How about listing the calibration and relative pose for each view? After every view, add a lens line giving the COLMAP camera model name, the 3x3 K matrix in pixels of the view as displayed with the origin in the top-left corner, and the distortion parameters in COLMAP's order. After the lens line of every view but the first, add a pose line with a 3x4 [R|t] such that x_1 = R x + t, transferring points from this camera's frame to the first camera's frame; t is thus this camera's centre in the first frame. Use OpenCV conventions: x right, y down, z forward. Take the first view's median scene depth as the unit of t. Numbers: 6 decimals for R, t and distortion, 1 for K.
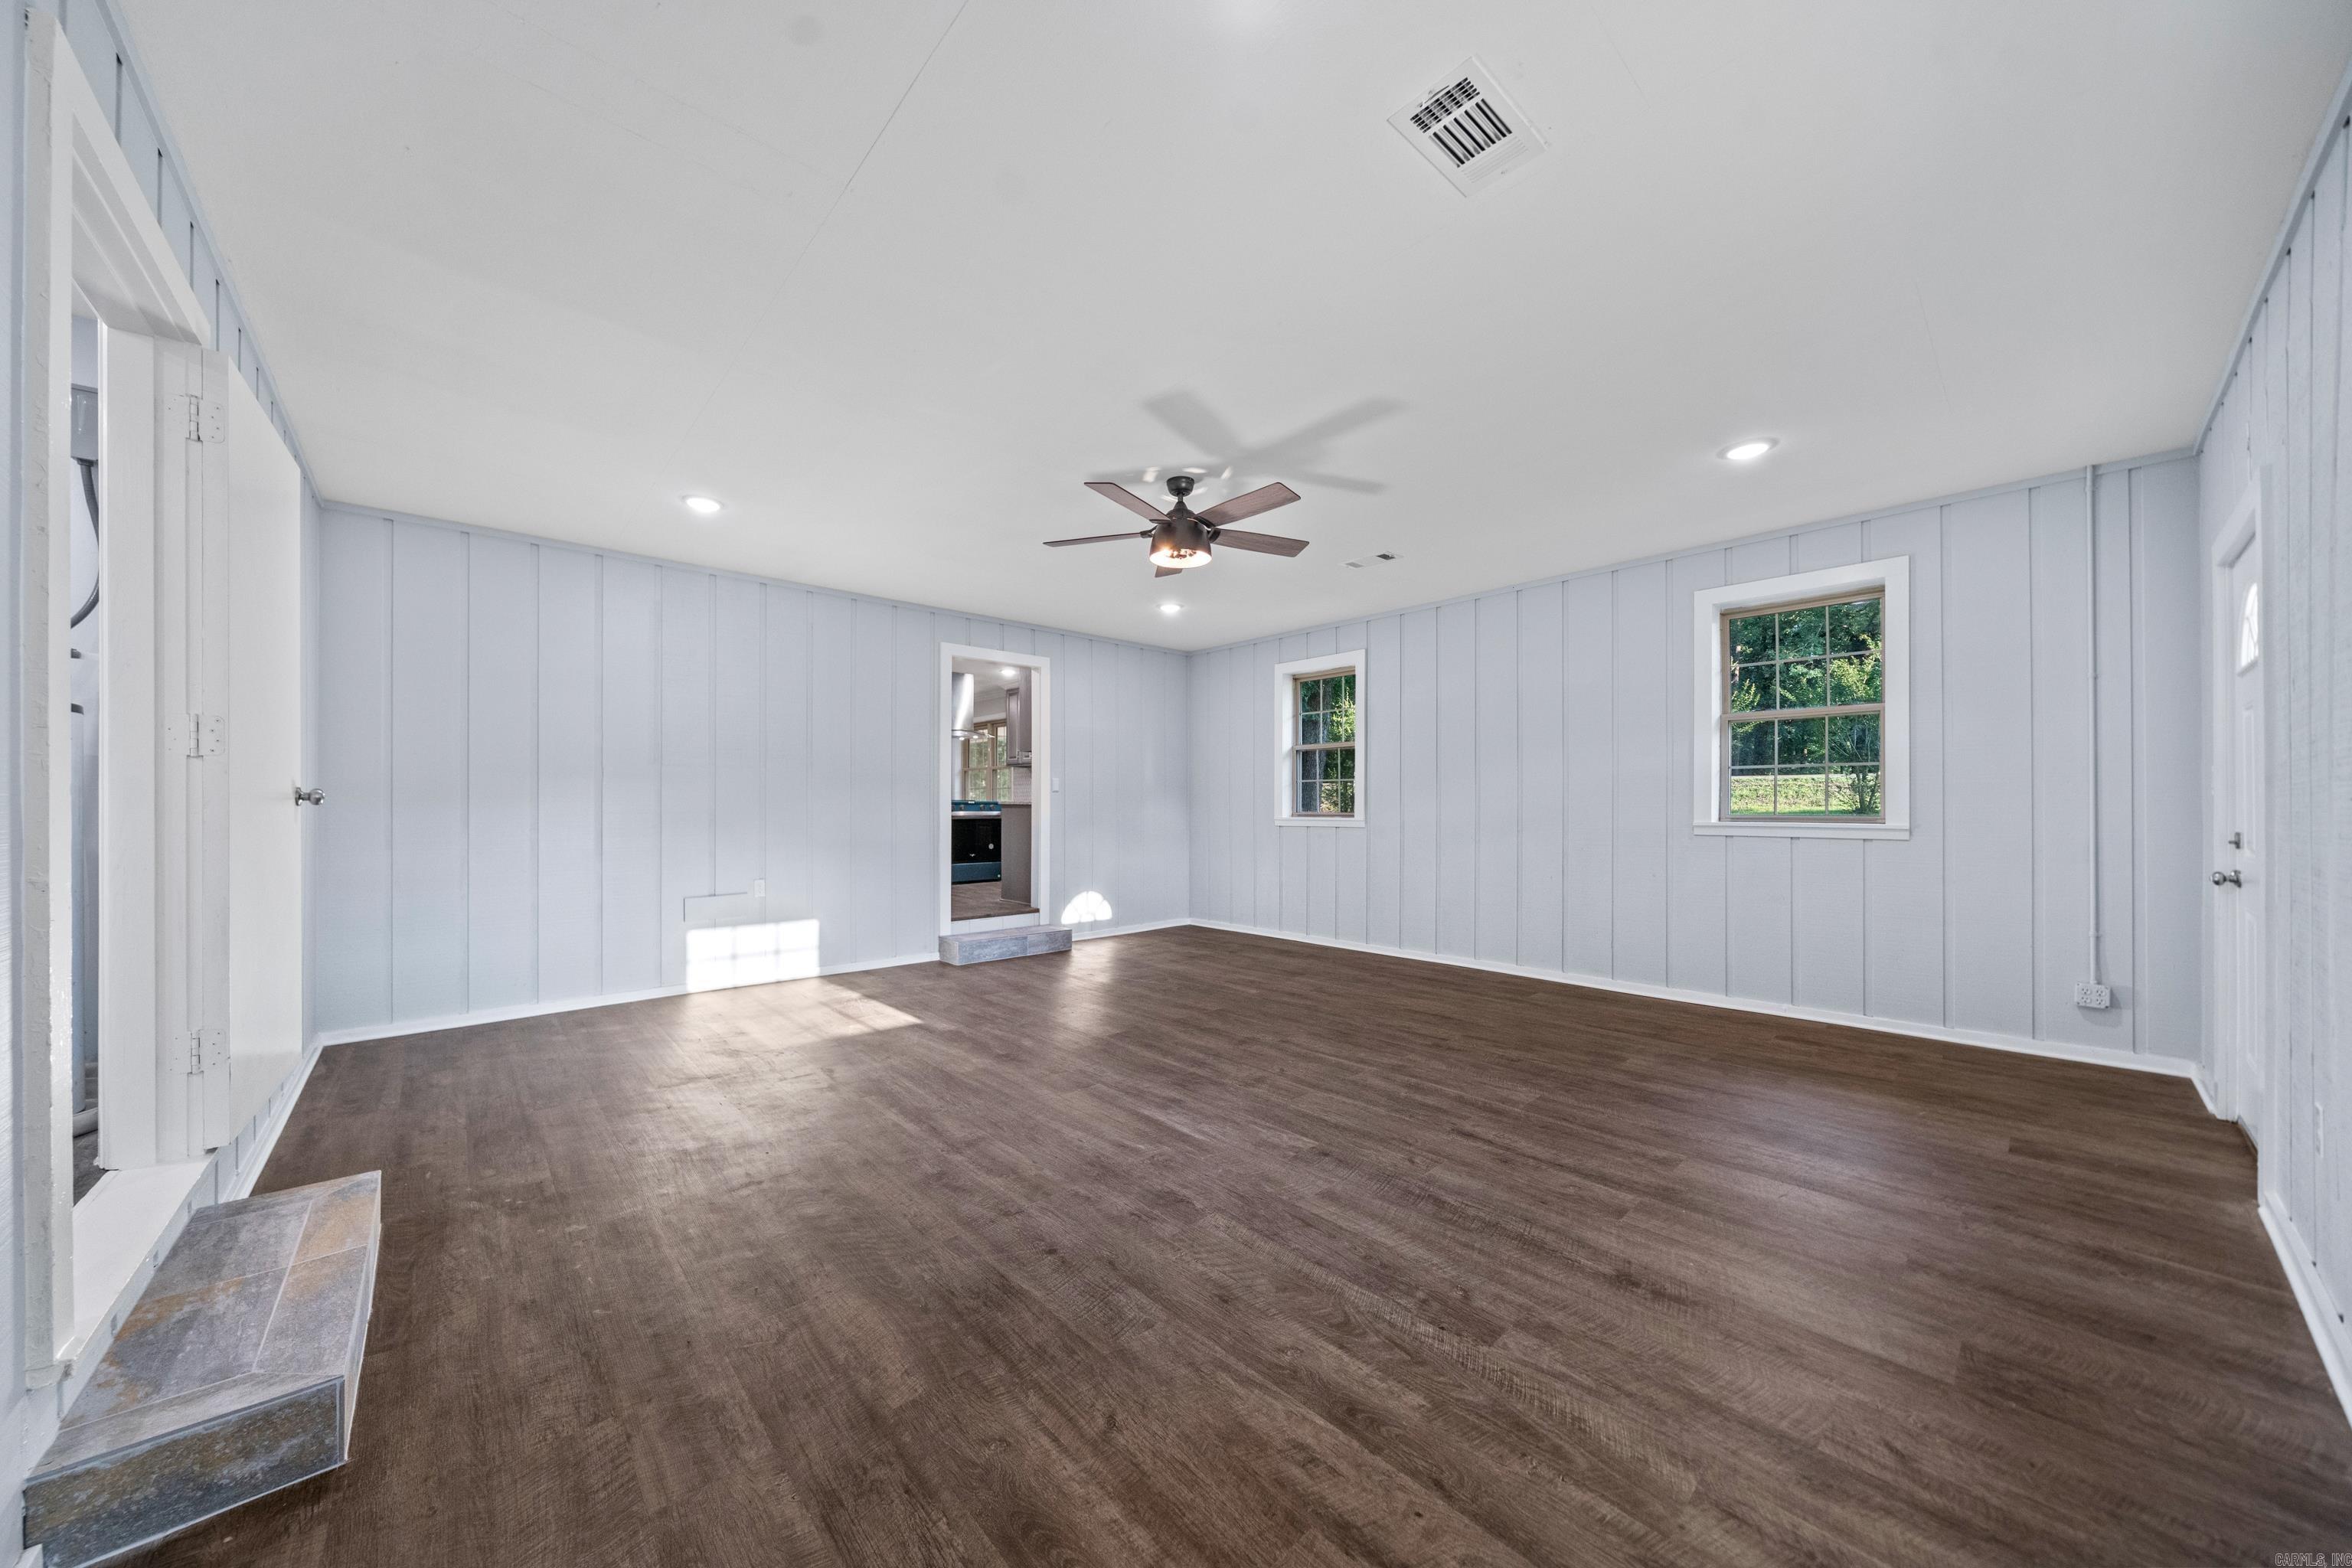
lens RADIAL K [[809.7, 0, 1169.0], [0, 809.7, 806.2], [0, 0, 1]] dist [-0.007131, -0.000014]
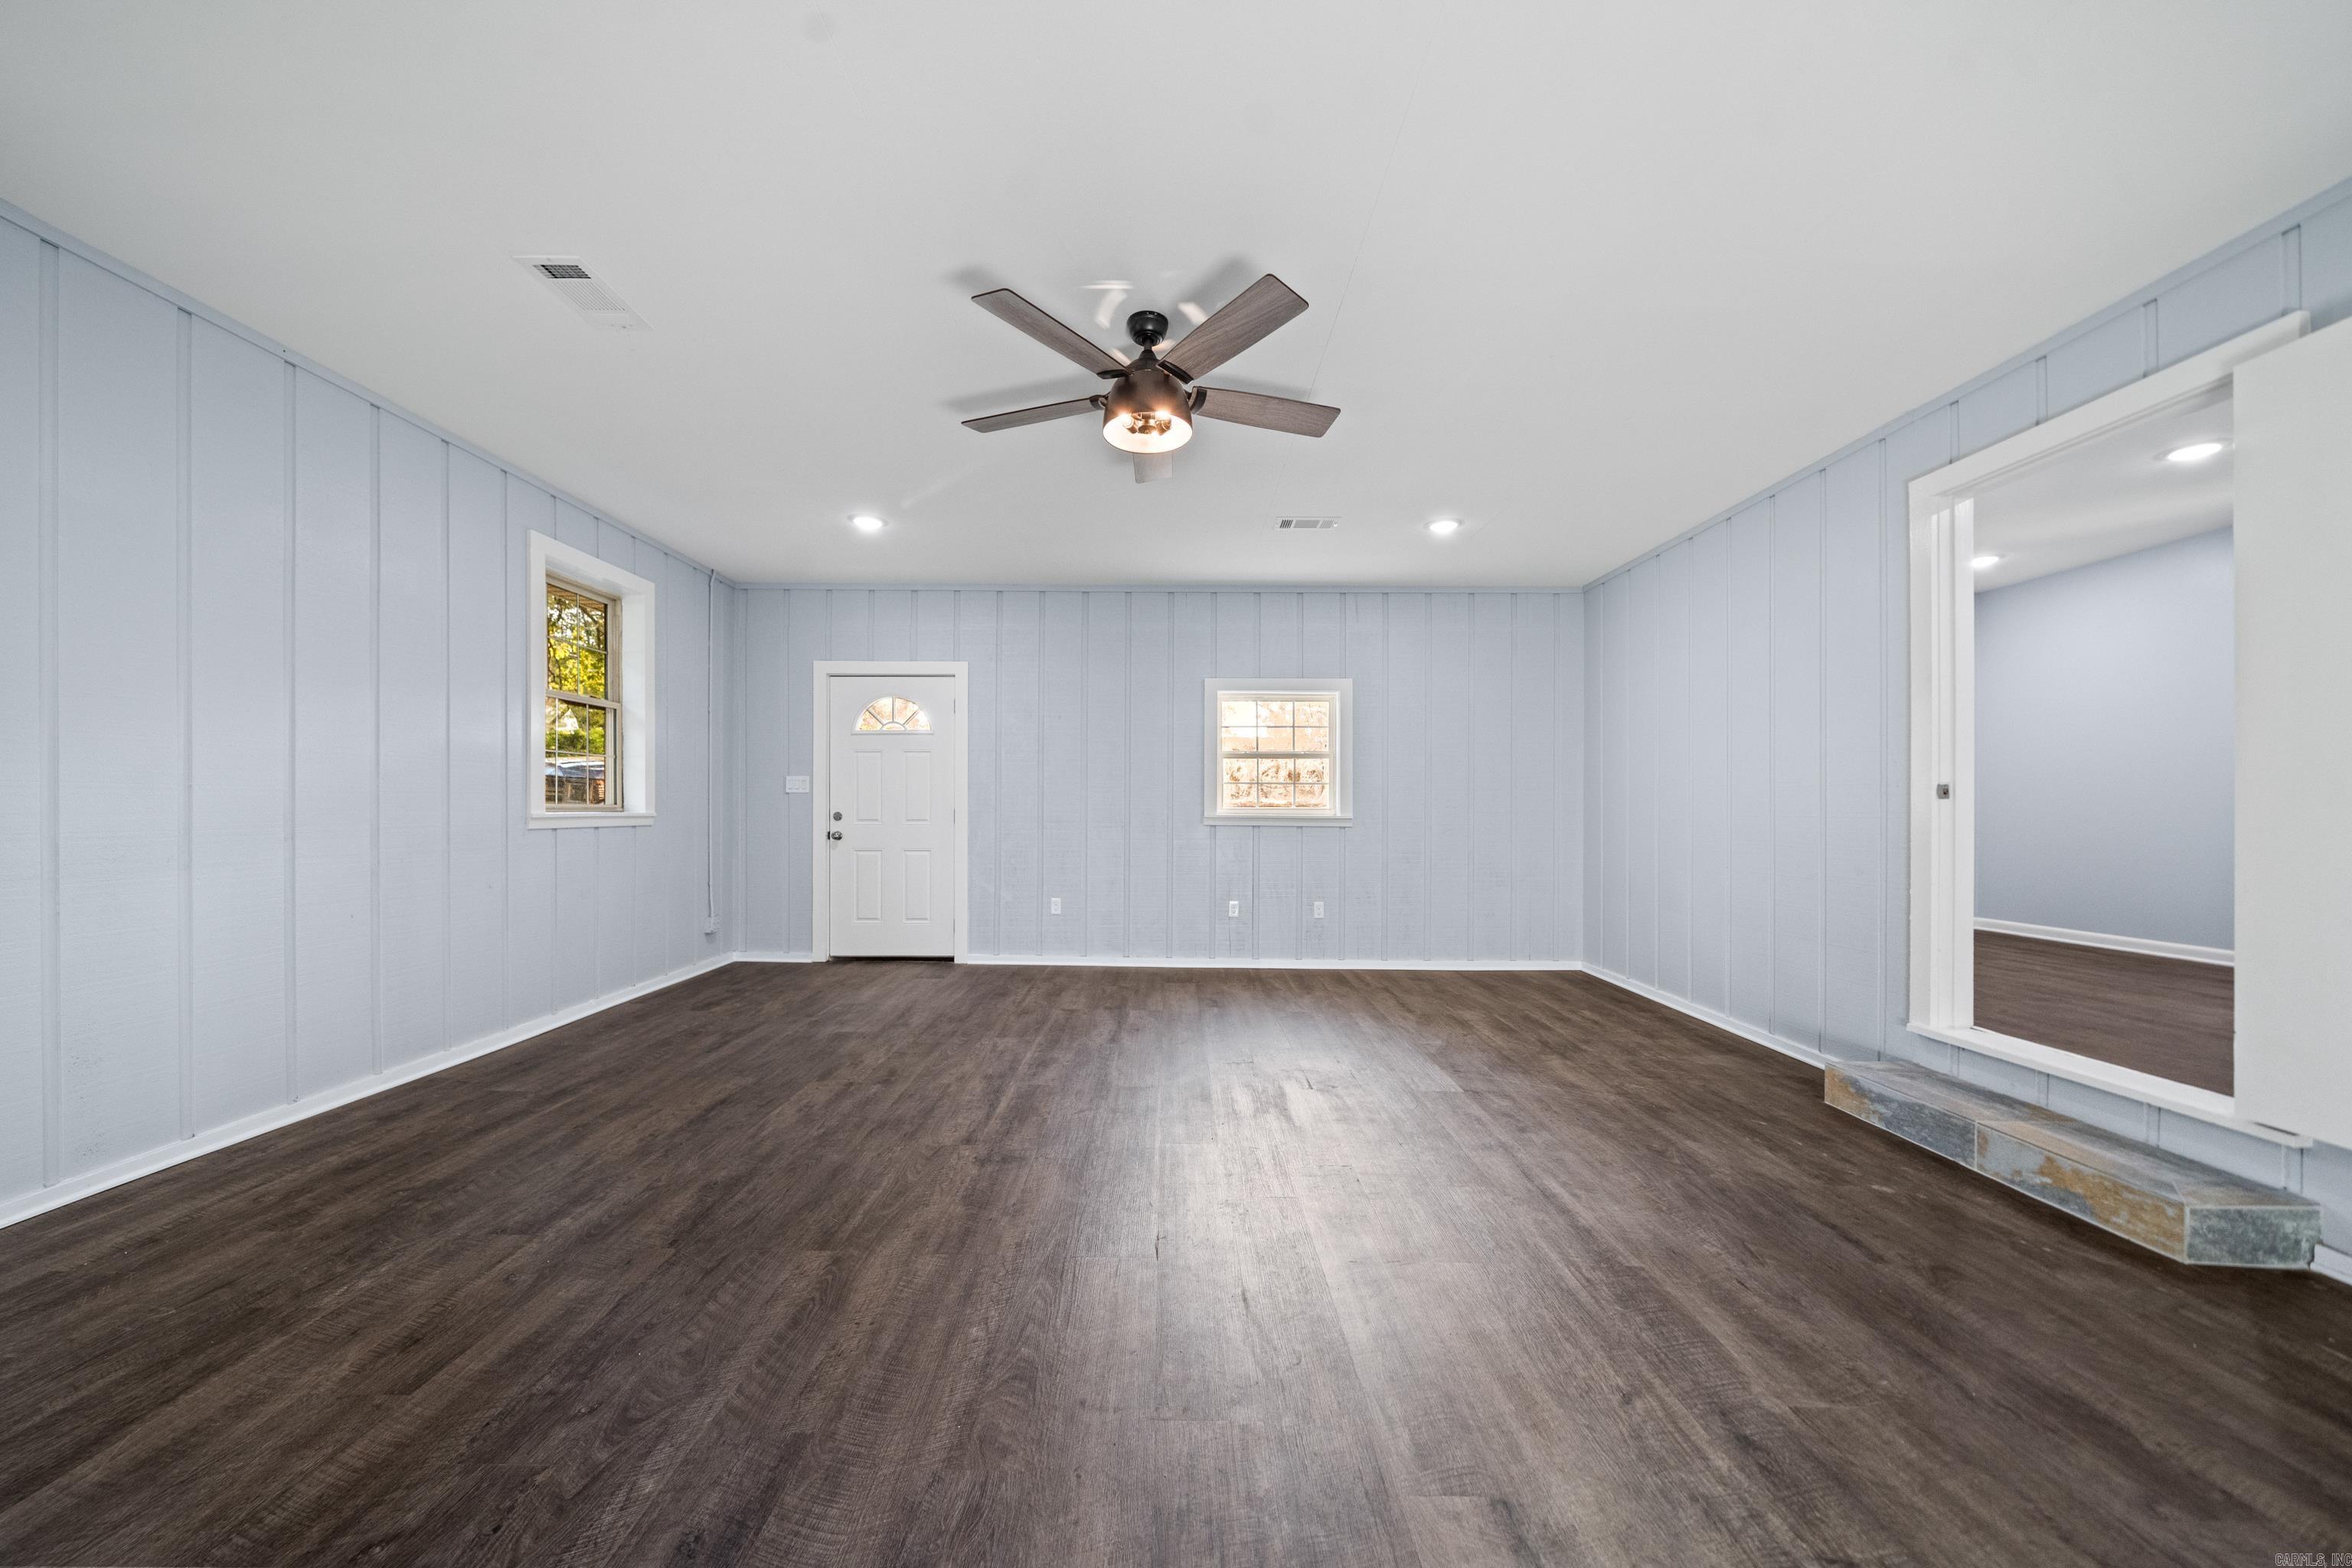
lens RADIAL K [[809.7, 0, 1174.0], [0, 809.7, 804.9], [0, 0, 1]] dist [-0.007131, -0.000014]
pose [[-0.748325, -0.002297, 0.663328, -0.514637], [-0.004461, 0.999989, -0.001571, 0.016415], [-0.663317, -0.004135, -0.748327, 1.678714]]
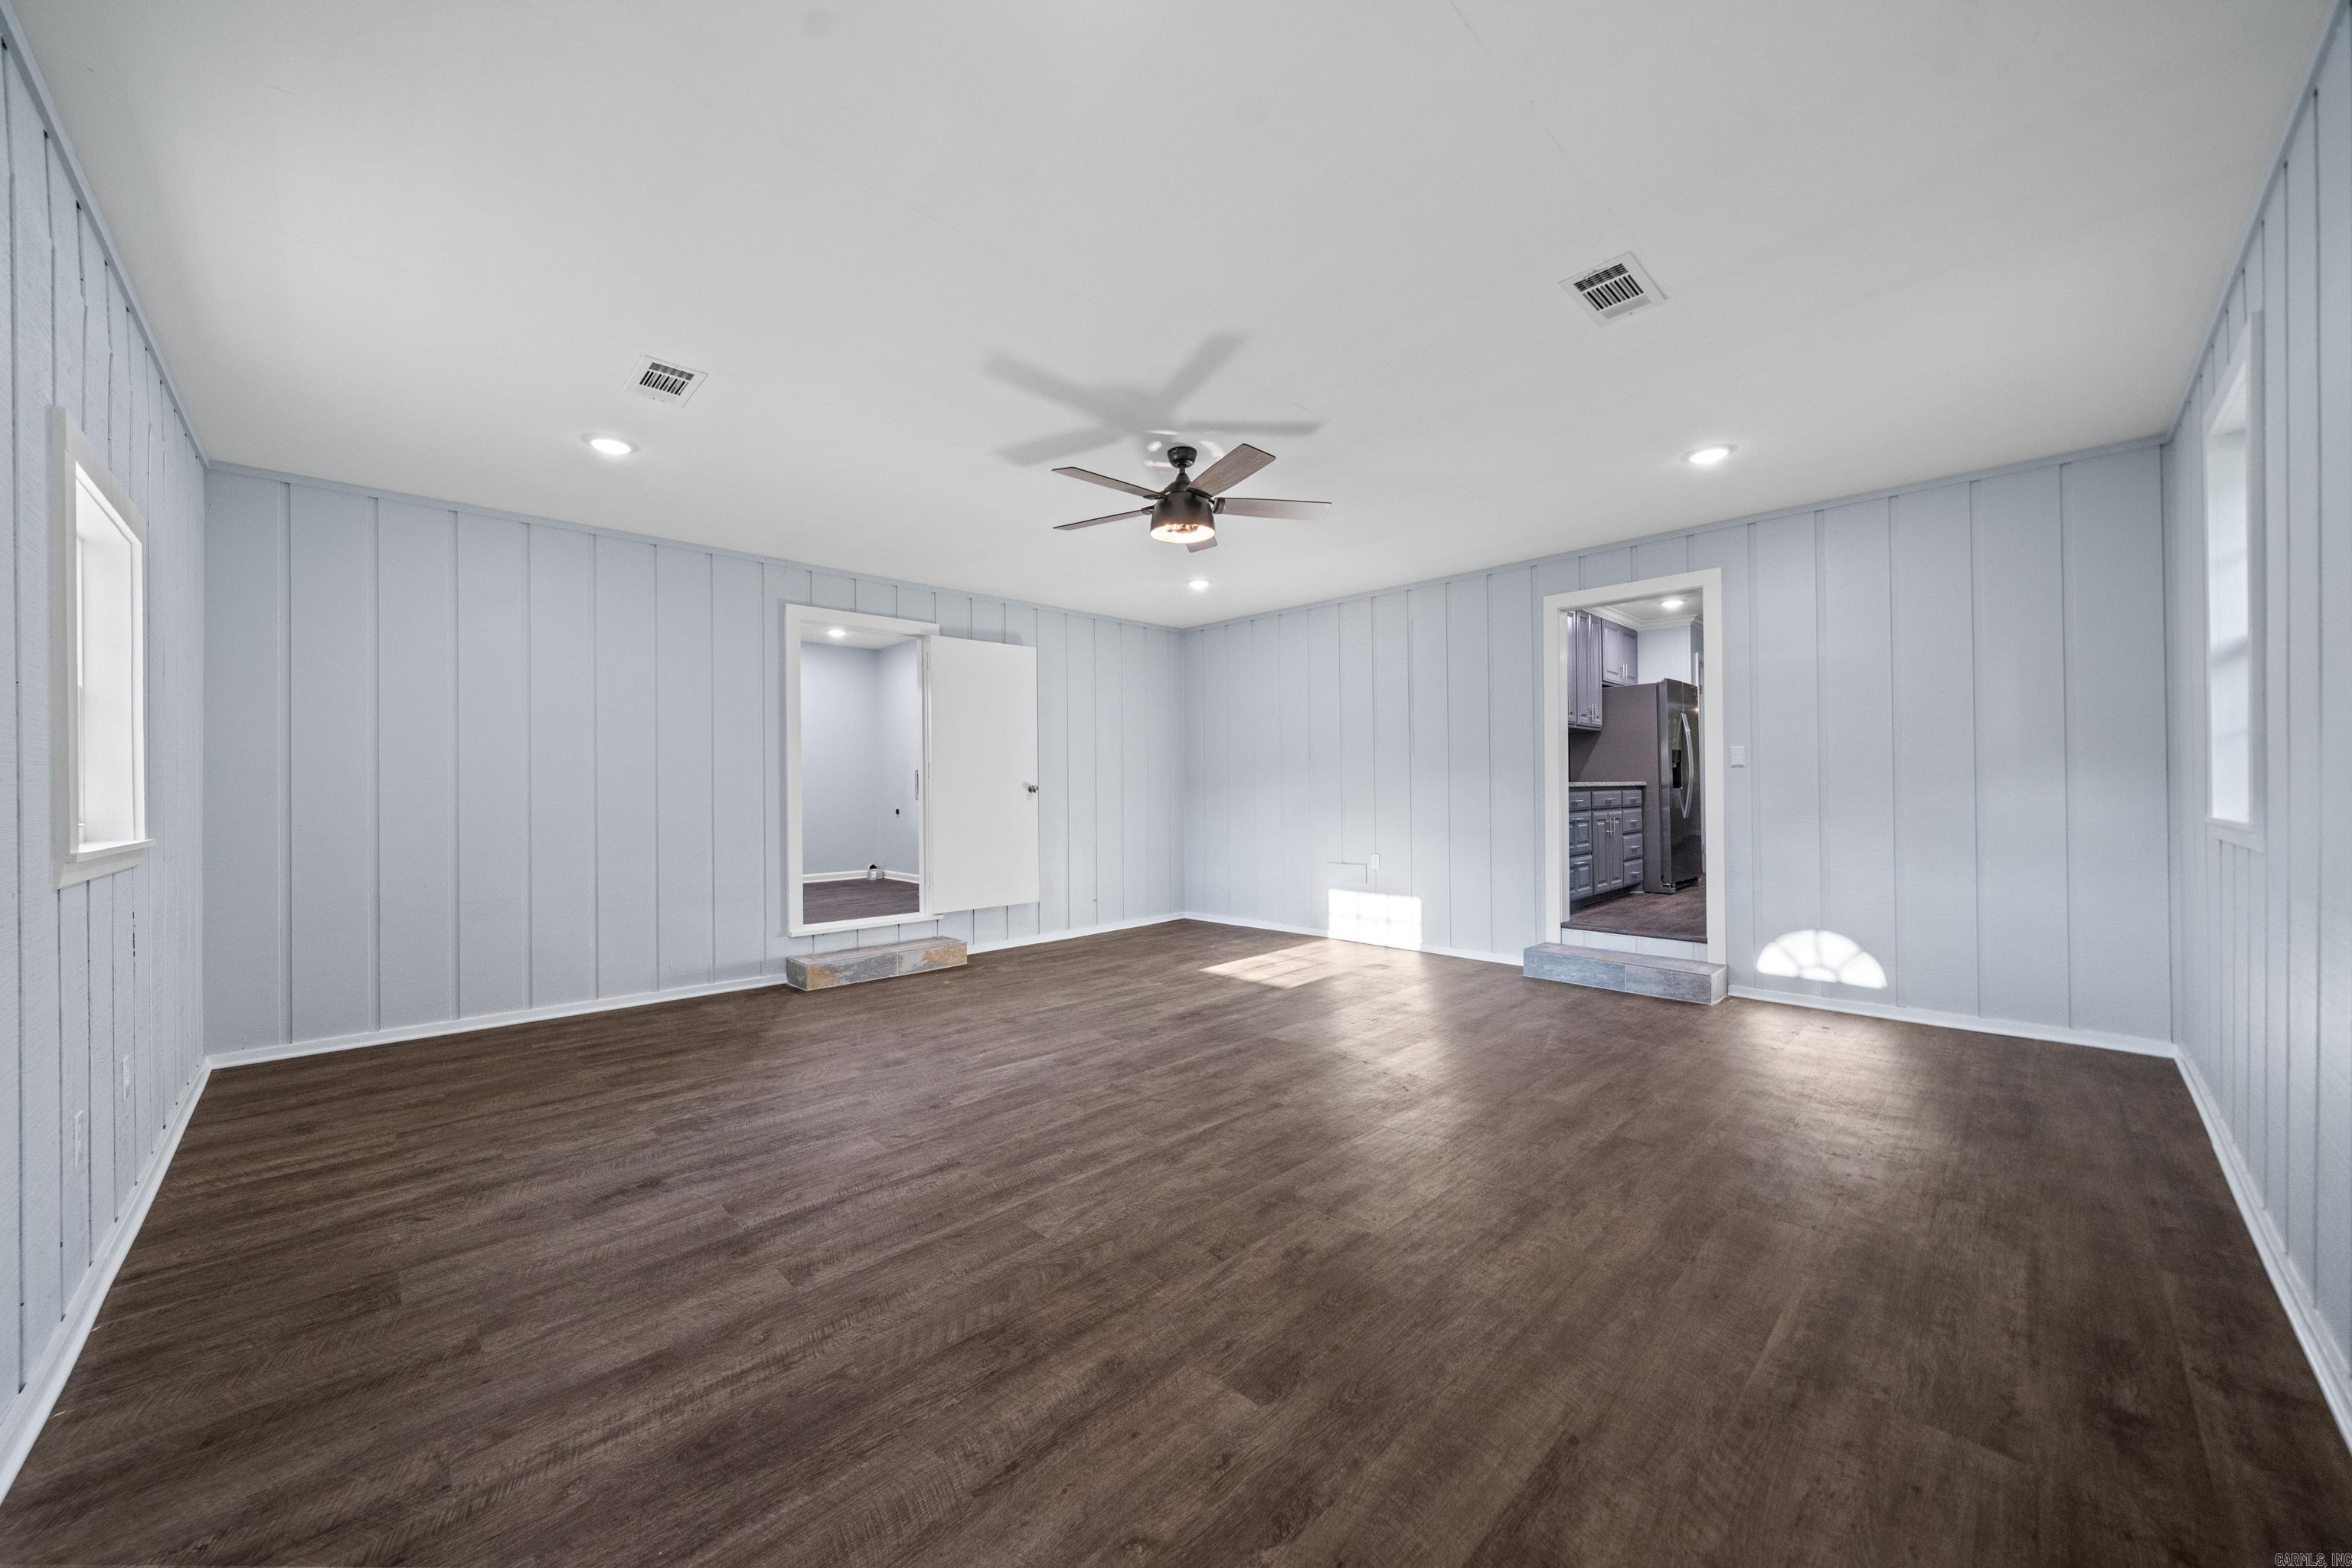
lens RADIAL K [[842.4, 0, 1132.6], [0, 842.4, 787.6], [0, 0, 1]] dist [-0.005981, 0.000467]
pose [[0.009102, -0.003183, -0.999954, 1.119959], [0.006331, 0.999975, -0.003125, -0.004939], [0.999939, -0.006303, 0.009122, 1.042139]]
